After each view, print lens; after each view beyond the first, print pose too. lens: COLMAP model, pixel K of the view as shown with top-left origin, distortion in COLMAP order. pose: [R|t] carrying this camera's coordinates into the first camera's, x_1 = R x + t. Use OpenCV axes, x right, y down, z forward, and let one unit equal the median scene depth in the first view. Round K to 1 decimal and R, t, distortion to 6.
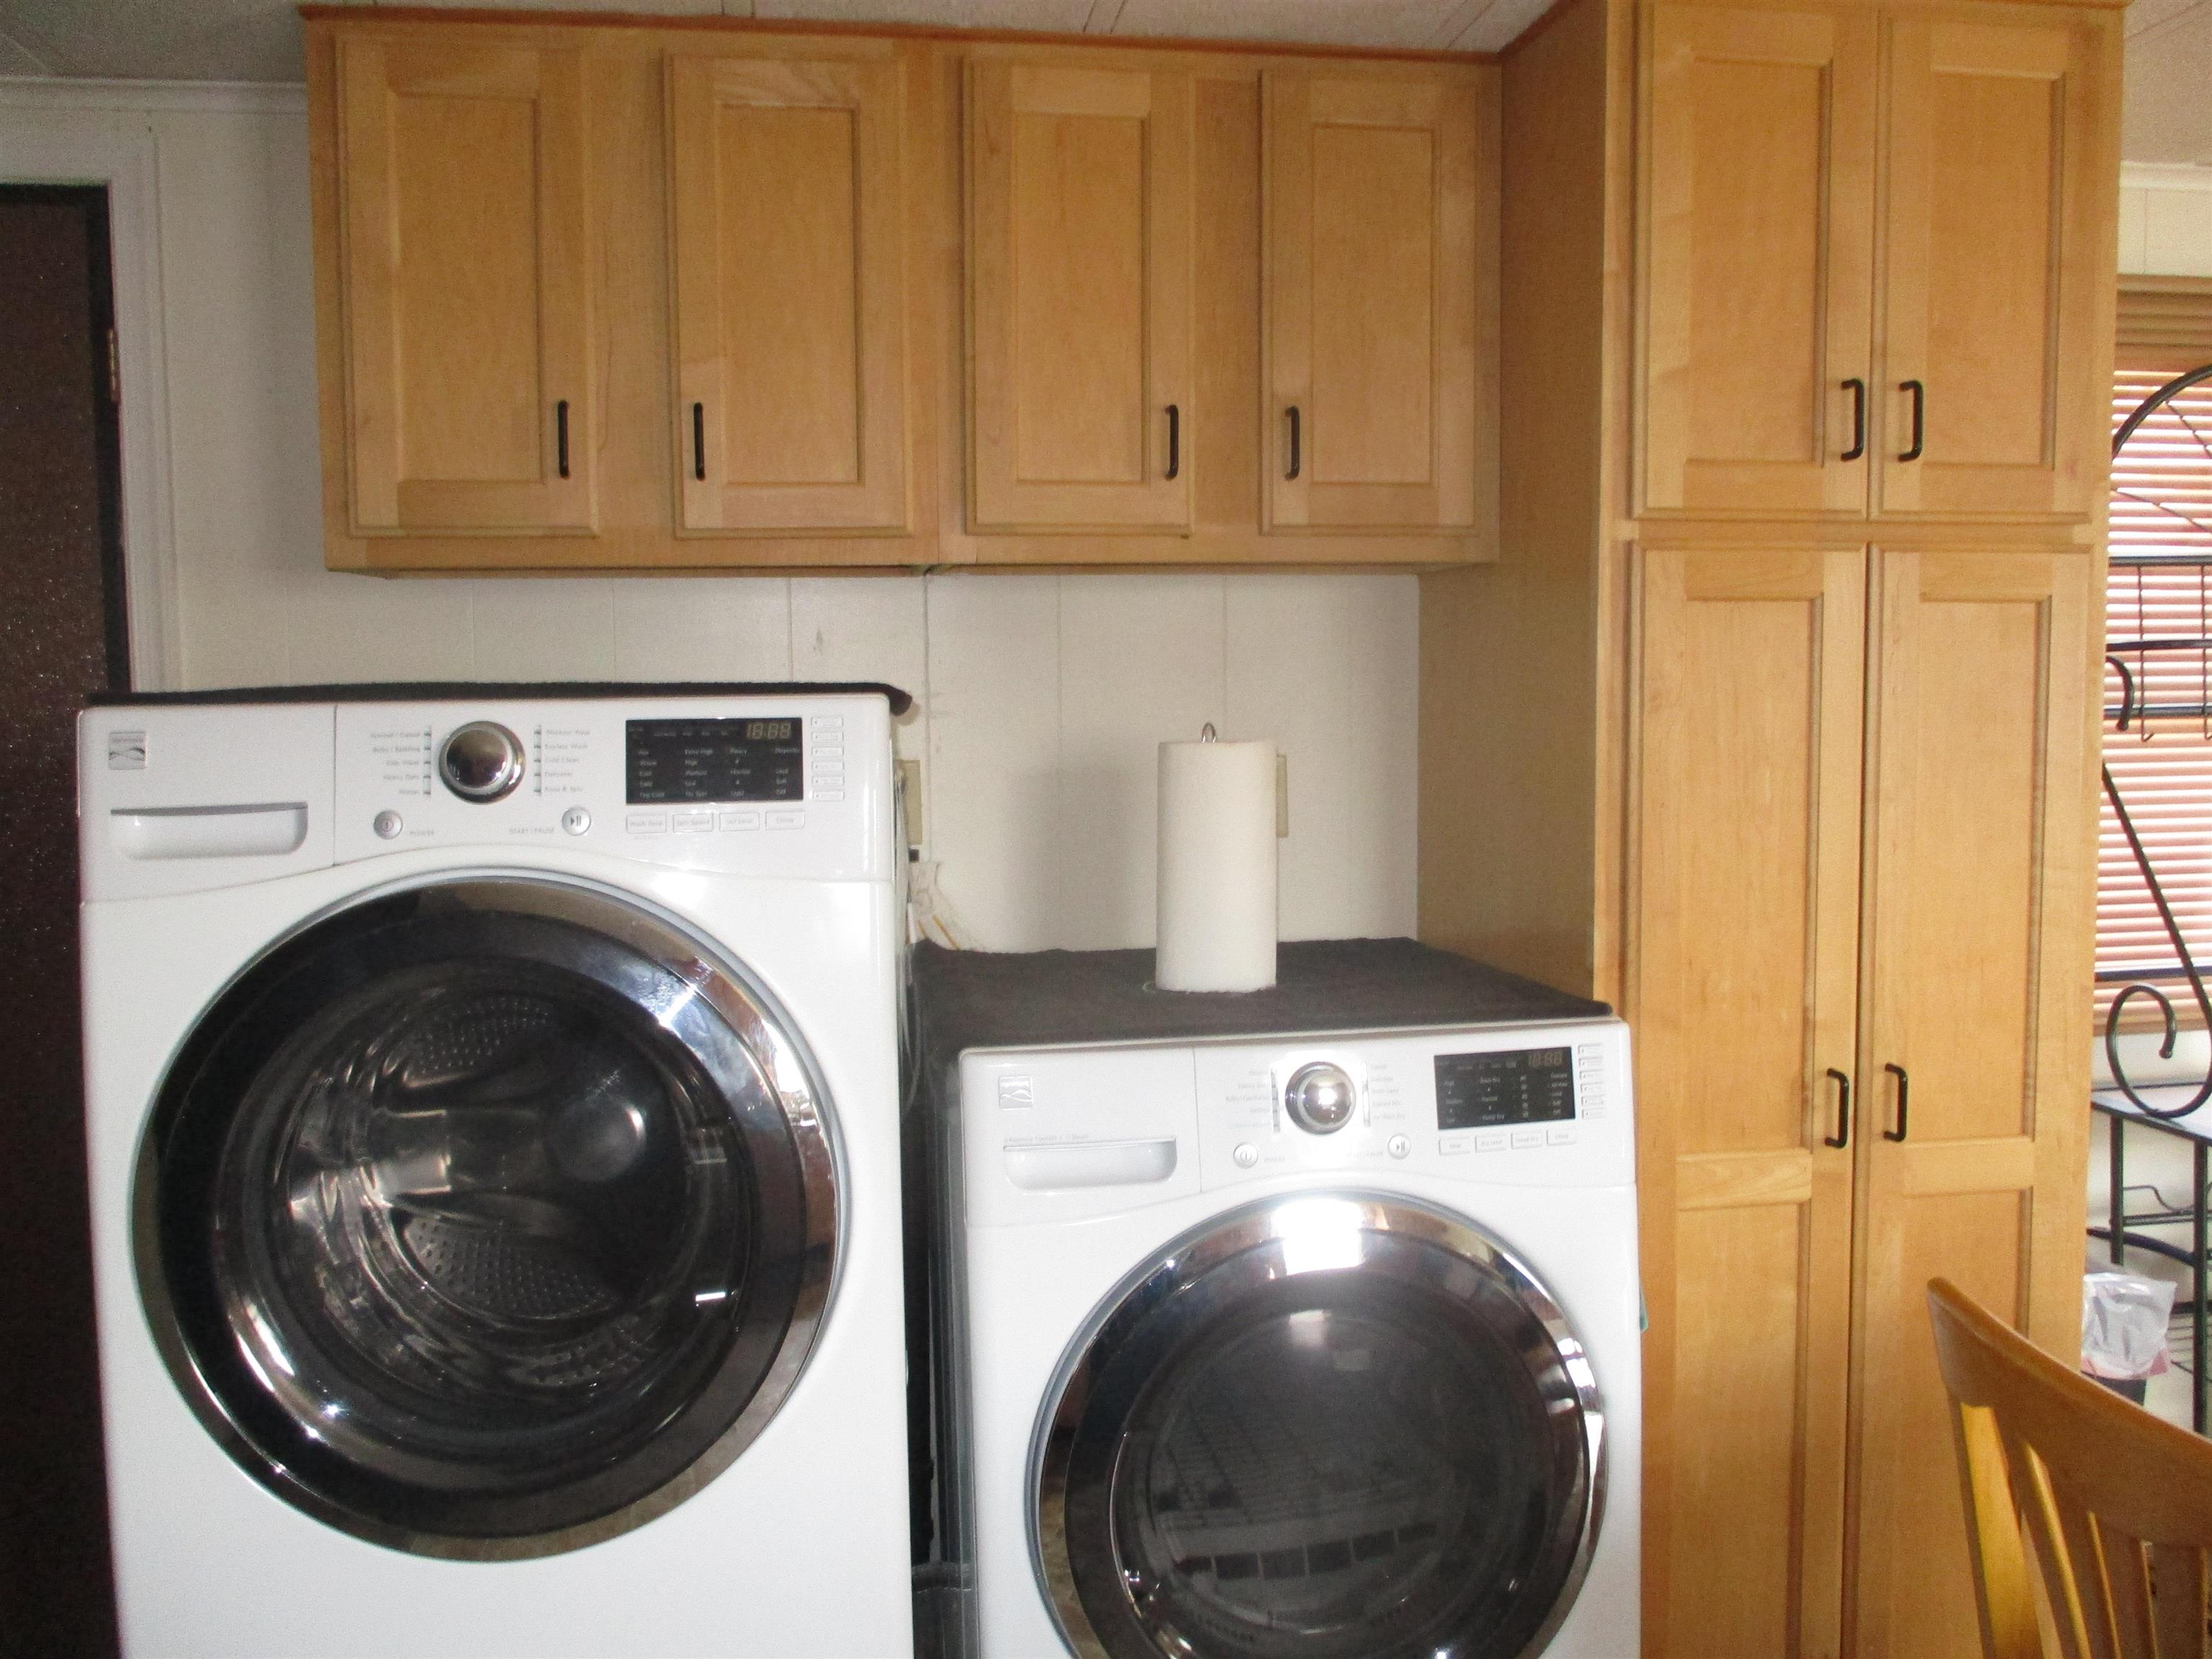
lens RADIAL K [[1833.4, 0, 1106.5], [0, 1833.4, 823.5], [0, 0, 1]] dist [-0.030224, 0.021020]
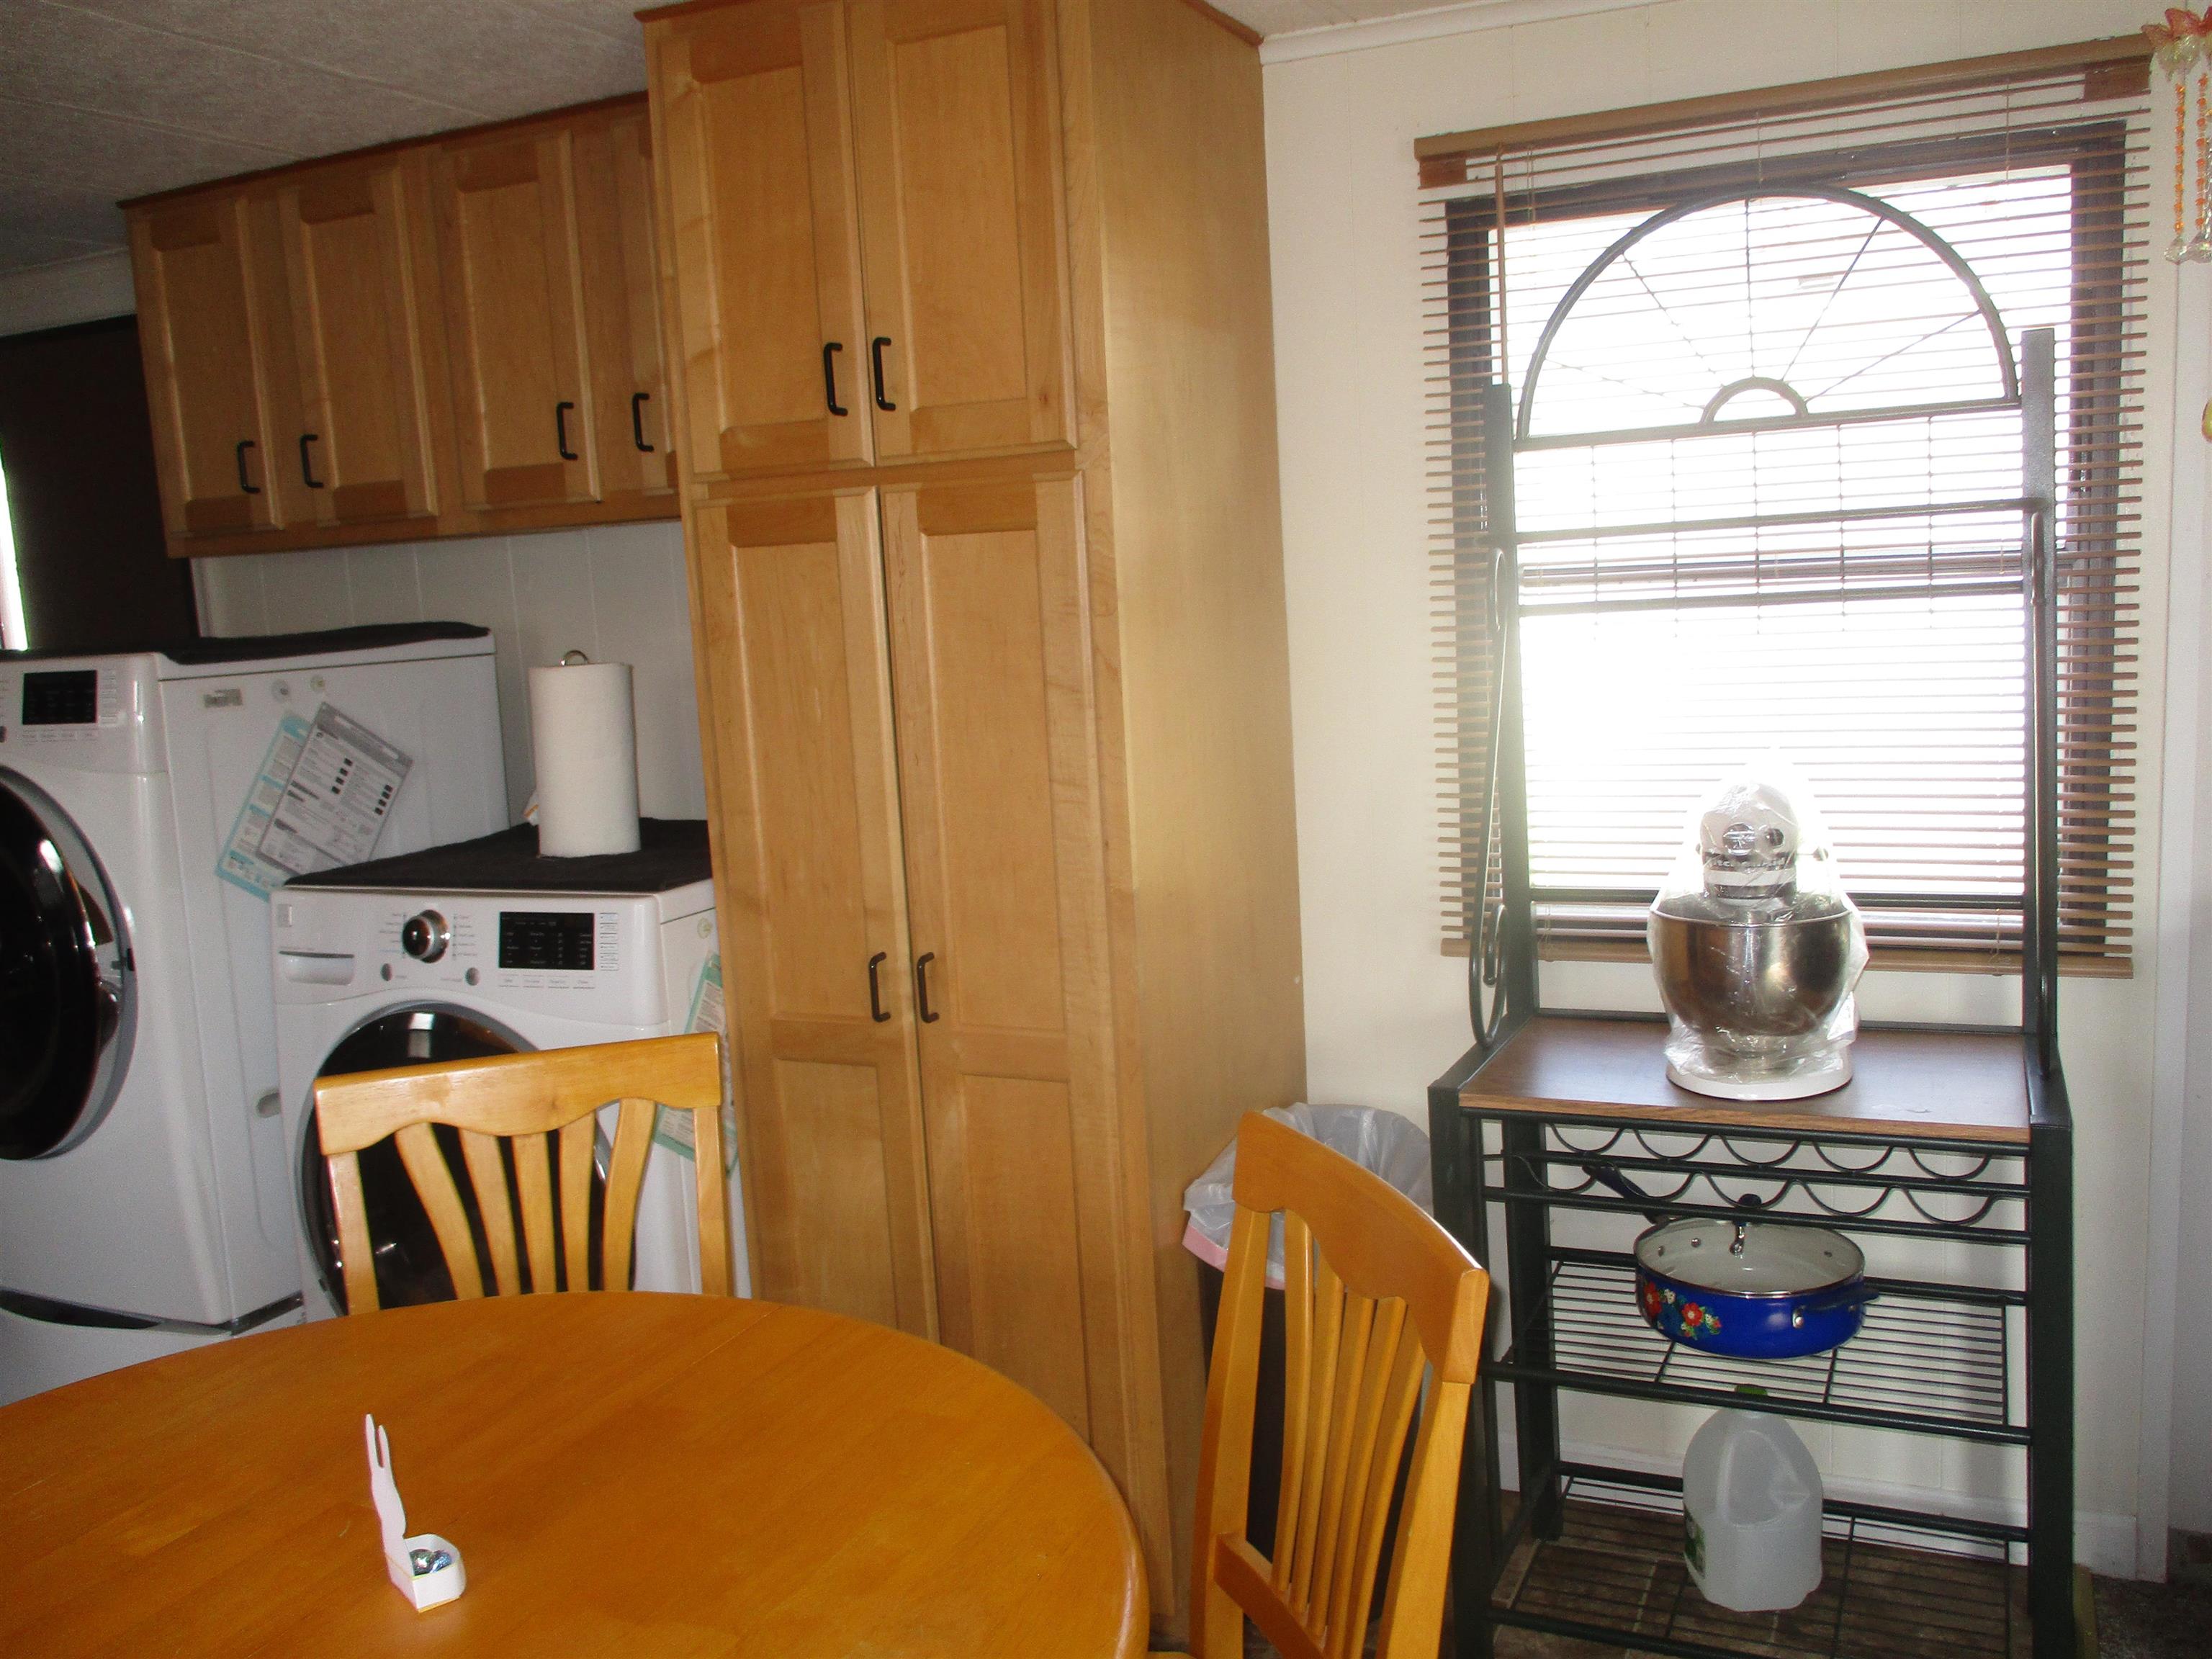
lens RADIAL K [[1833.4, 0, 1057.8], [0, 1833.4, 807.1], [0, 0, 1]] dist [-0.030224, 0.021020]
pose [[0.826137, 0.037056, -0.562249, 1.163002], [0.007176, 0.997062, 0.076258, -0.043867], [0.563423, -0.067034, 0.823444, 0.130747]]
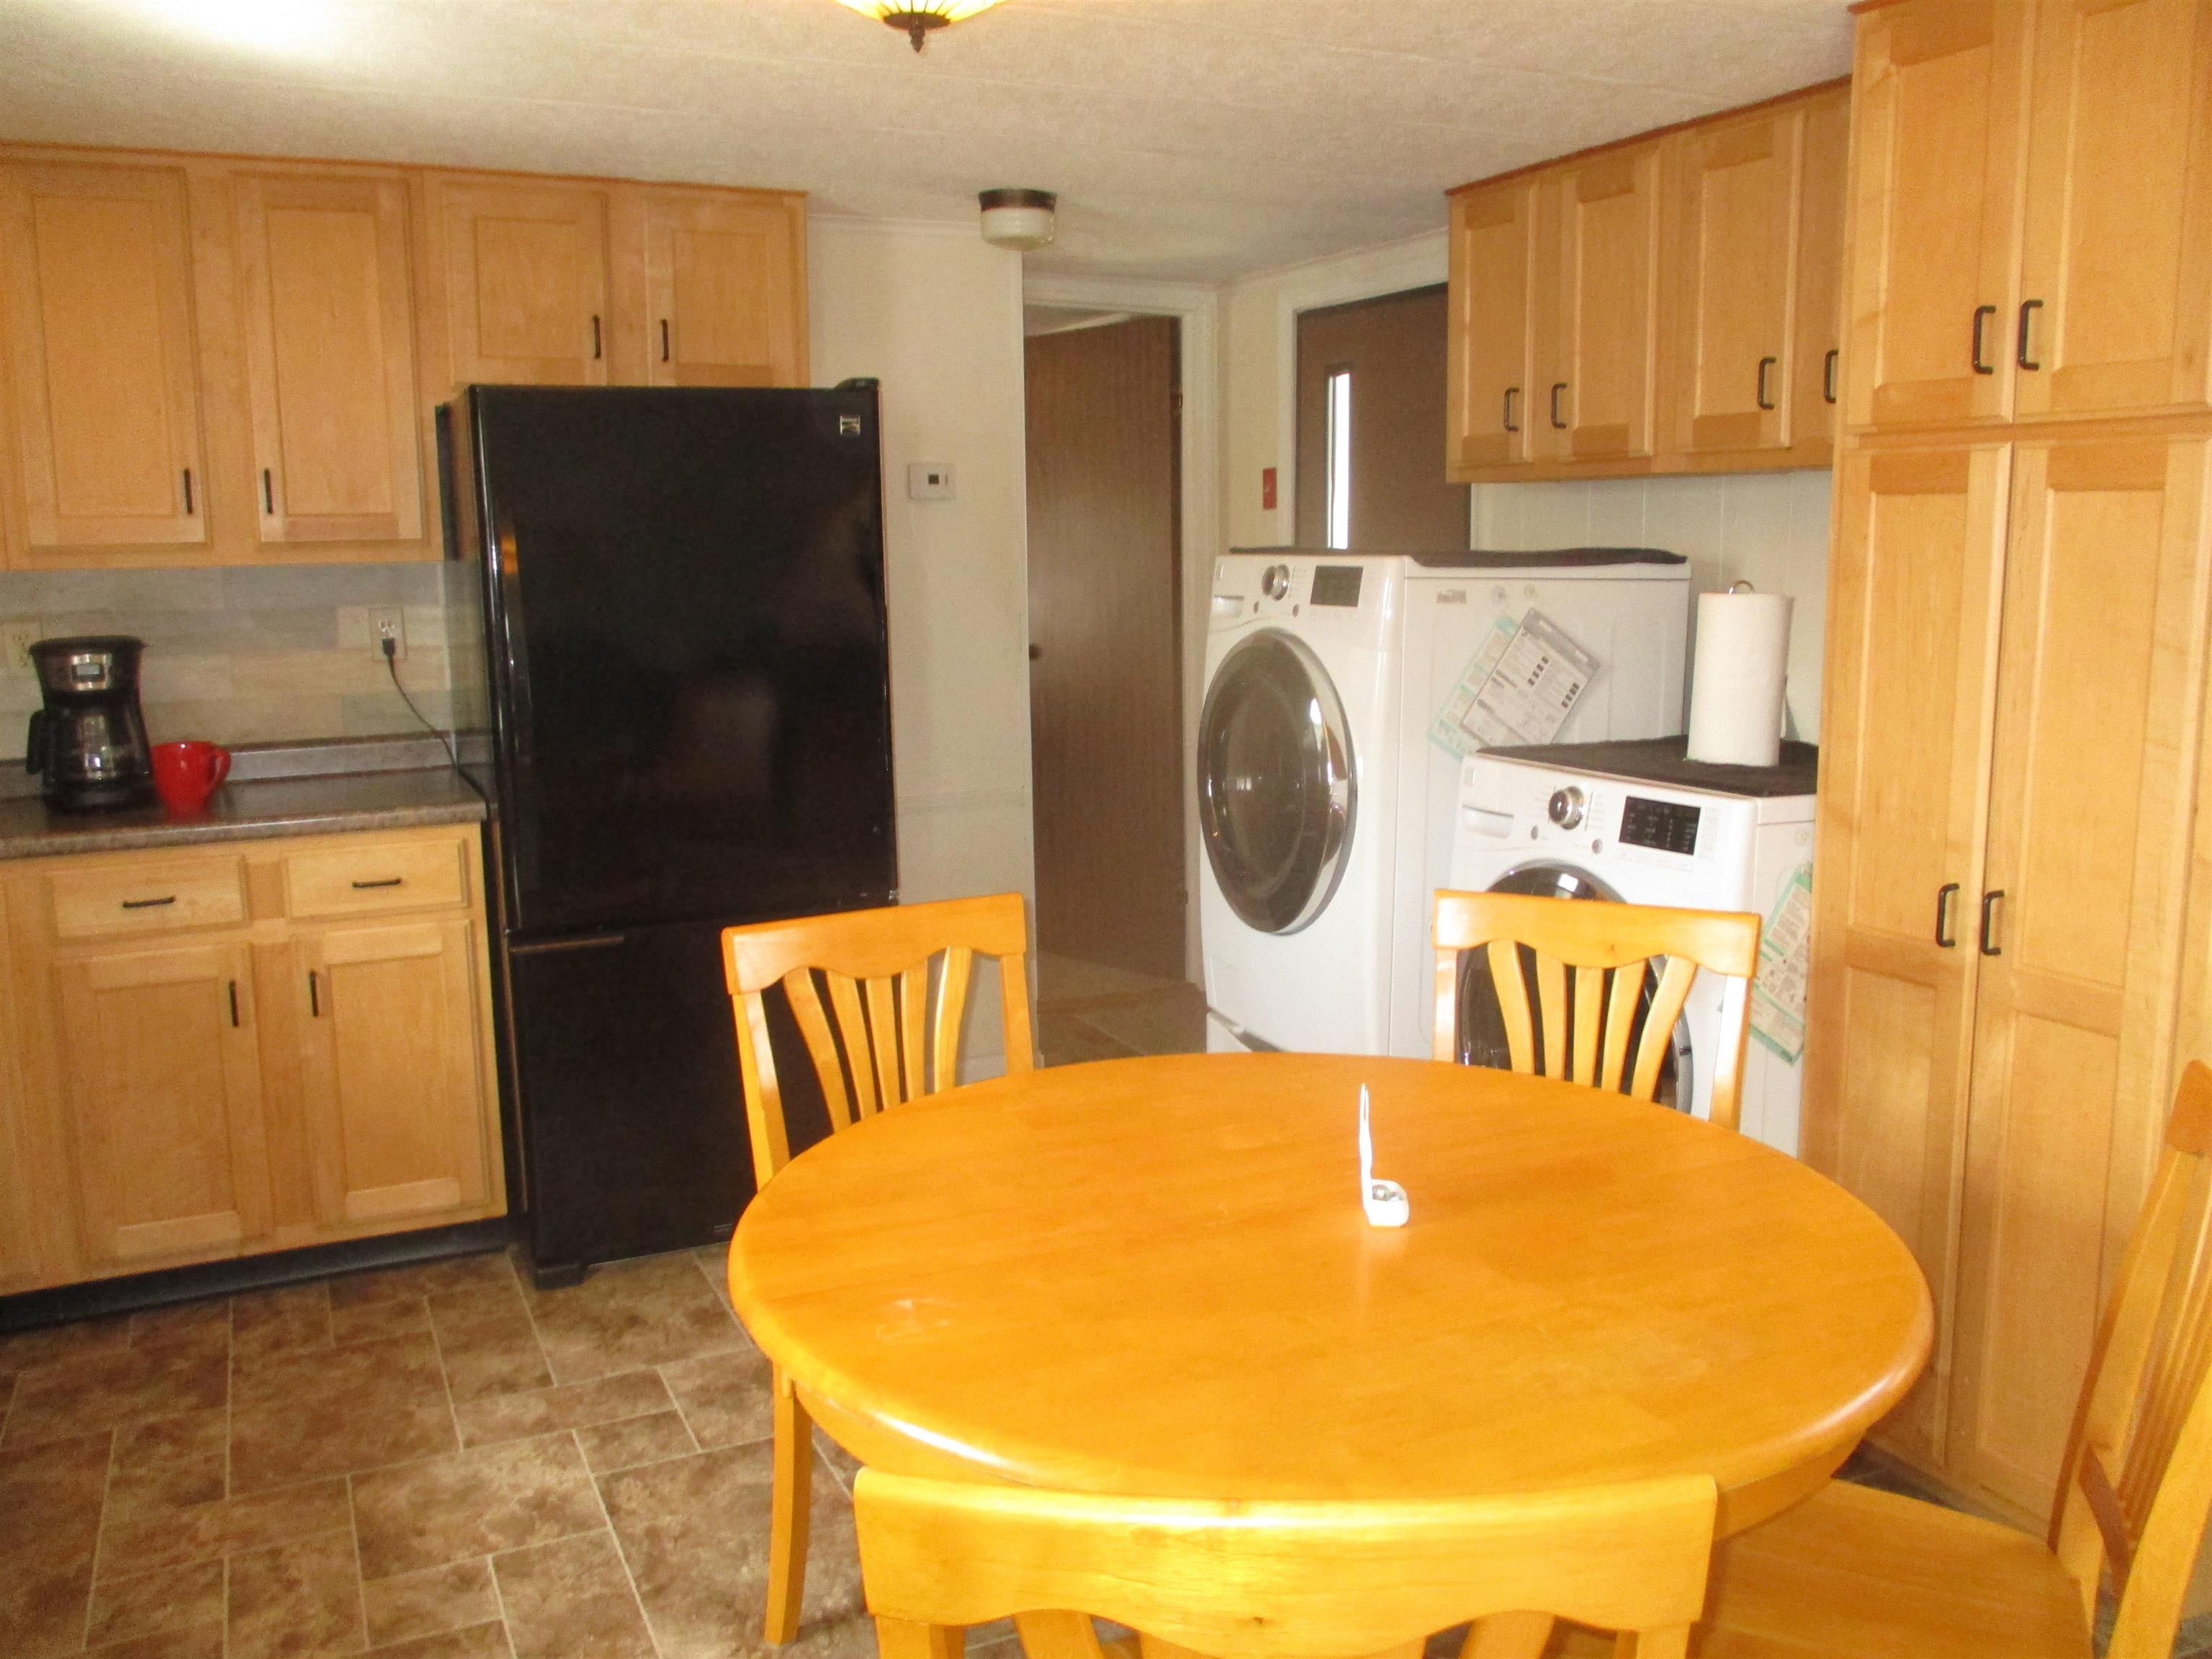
lens RADIAL K [[1833.4, 0, 1104.2], [0, 1833.4, 806.6], [0, 0, 1]] dist [-0.030224, 0.021020]
pose [[0.283681, 0.148239, -0.947391, 1.416833], [-0.076101, 0.988343, 0.131860, -0.032978], [0.955894, 0.034691, 0.291655, 0.111458]]
